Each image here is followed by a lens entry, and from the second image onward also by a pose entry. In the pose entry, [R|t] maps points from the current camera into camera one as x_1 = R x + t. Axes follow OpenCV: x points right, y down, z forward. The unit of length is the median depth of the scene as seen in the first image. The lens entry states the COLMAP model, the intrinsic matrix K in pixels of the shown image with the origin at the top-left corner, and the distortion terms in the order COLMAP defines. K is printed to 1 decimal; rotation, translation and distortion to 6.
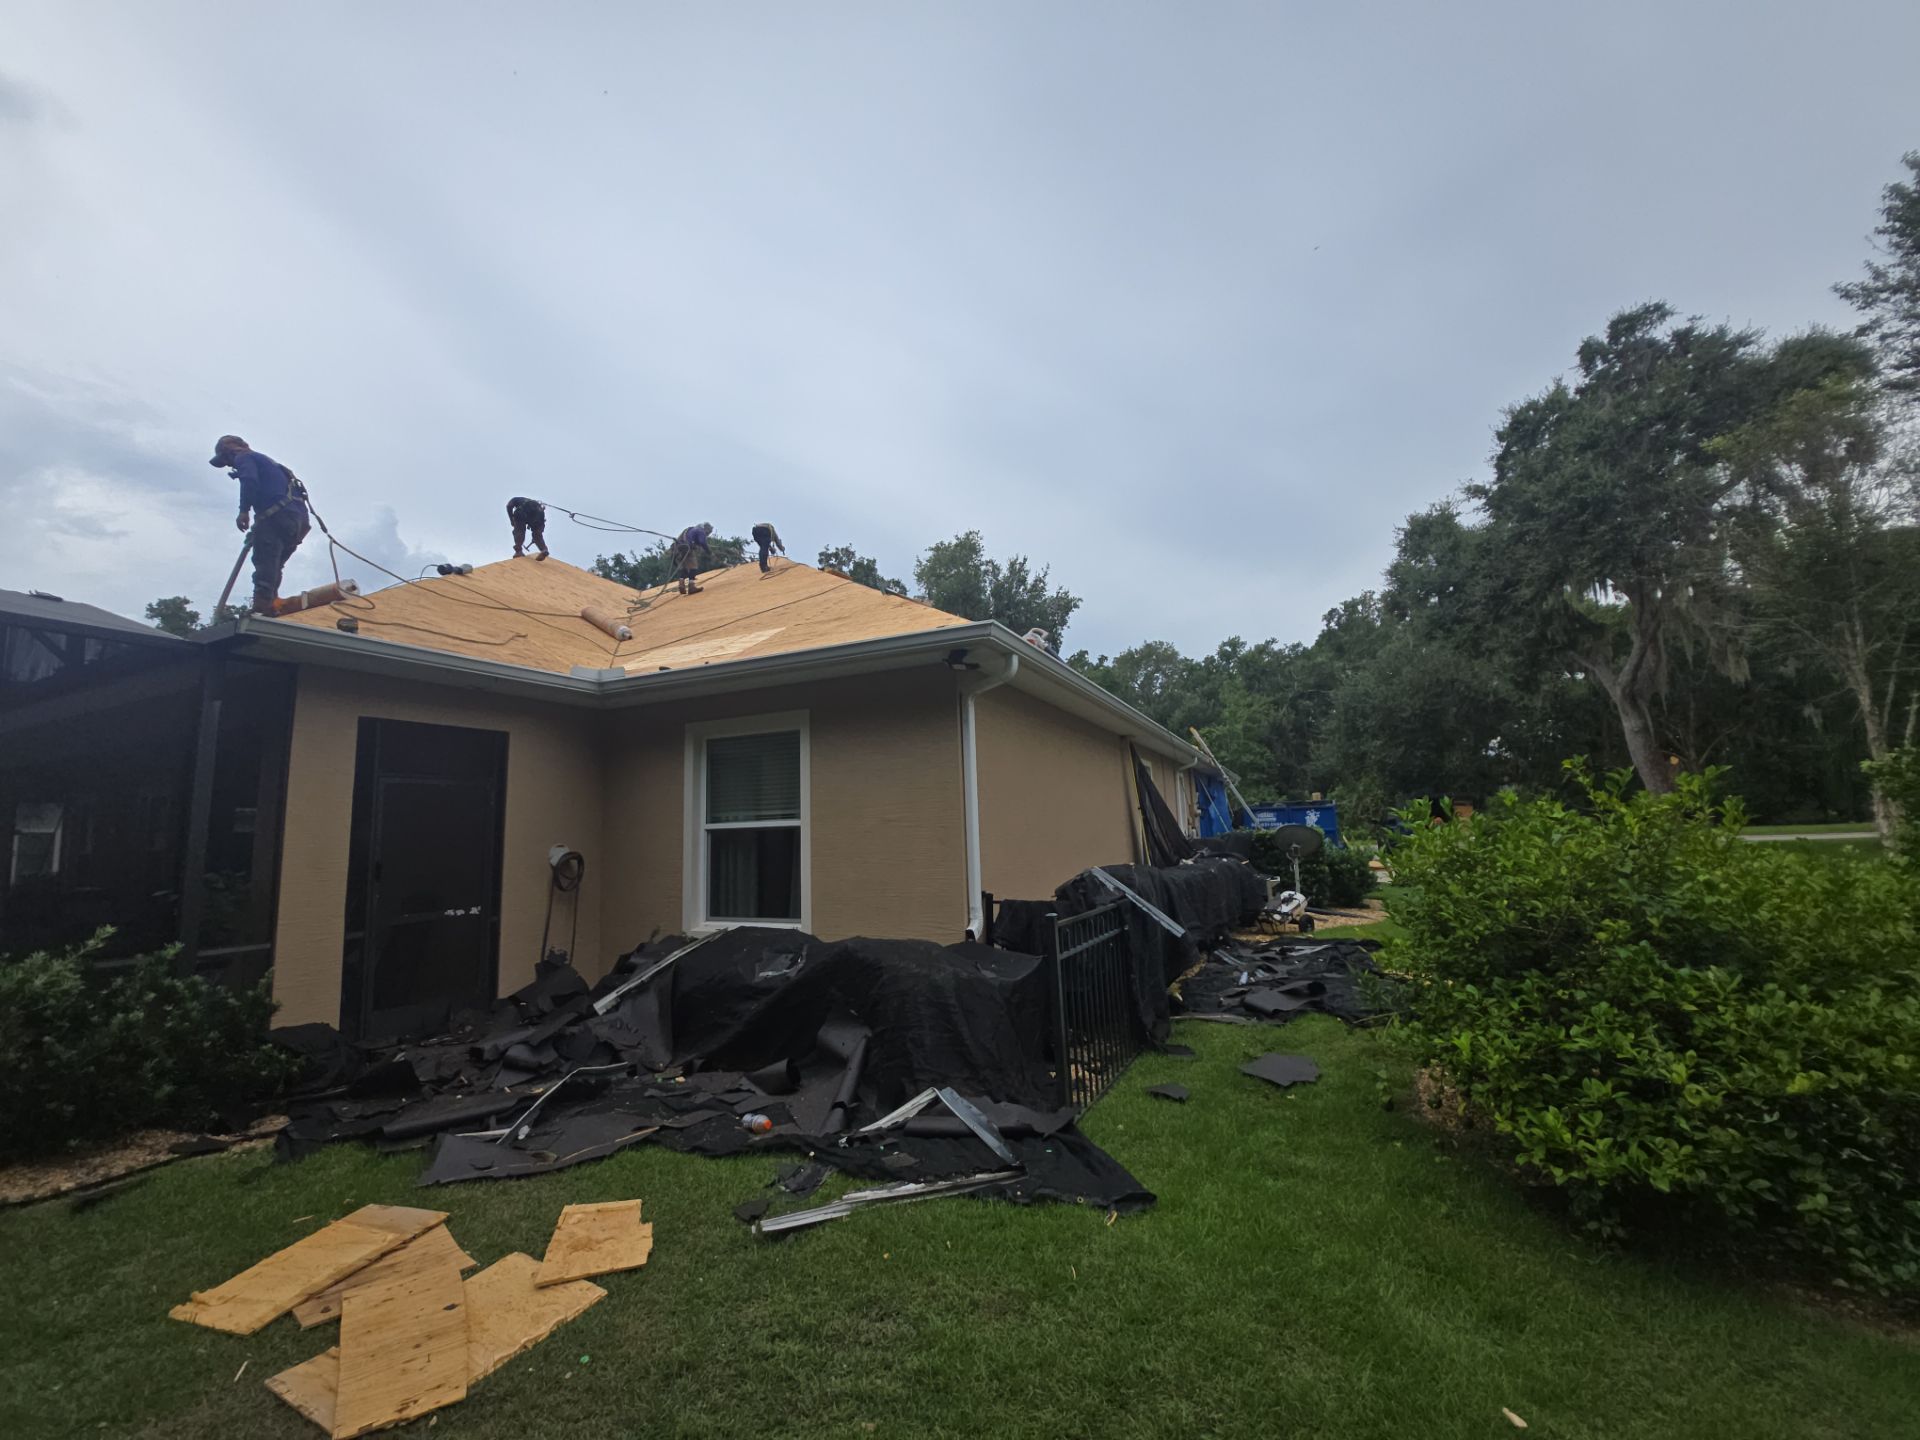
lens RADIAL K [[772.7, 0, 958.7], [0, 772.7, 739.1], [0, 0, 1]] dist [0.002530, -0.008835]
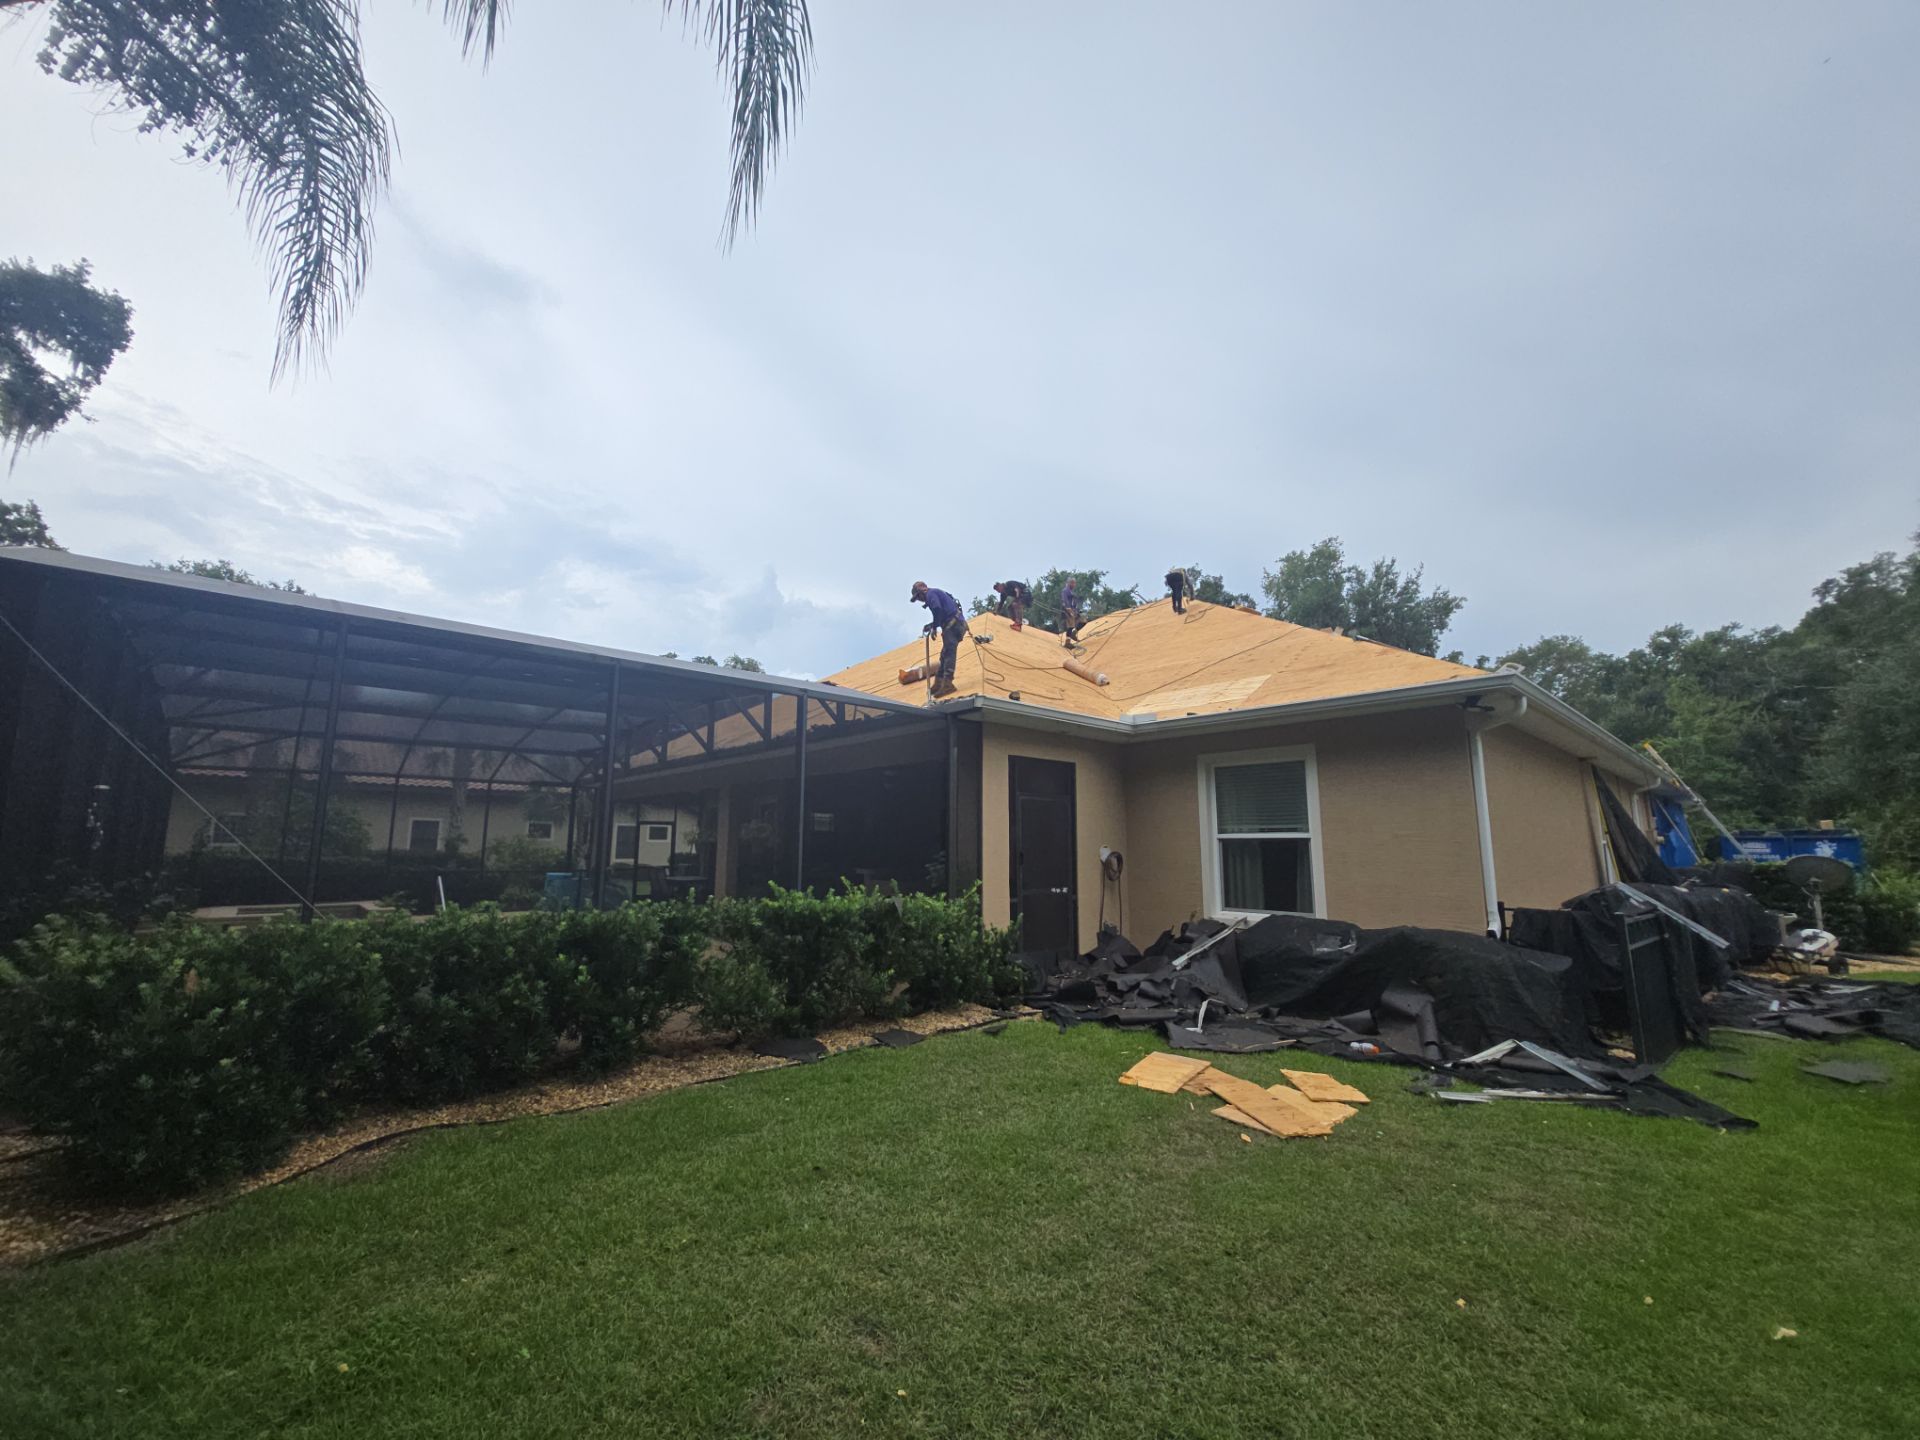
lens RADIAL K [[773.8, 0, 956.1], [0, 773.8, 730.6], [0, 0, 1]] dist [0.000972, -0.010908]
pose [[0.919278, -0.019502, -0.393127, -0.133284], [0.007809, 0.999479, -0.031322, -0.014351], [0.393533, 0.025723, 0.918951, -0.207813]]
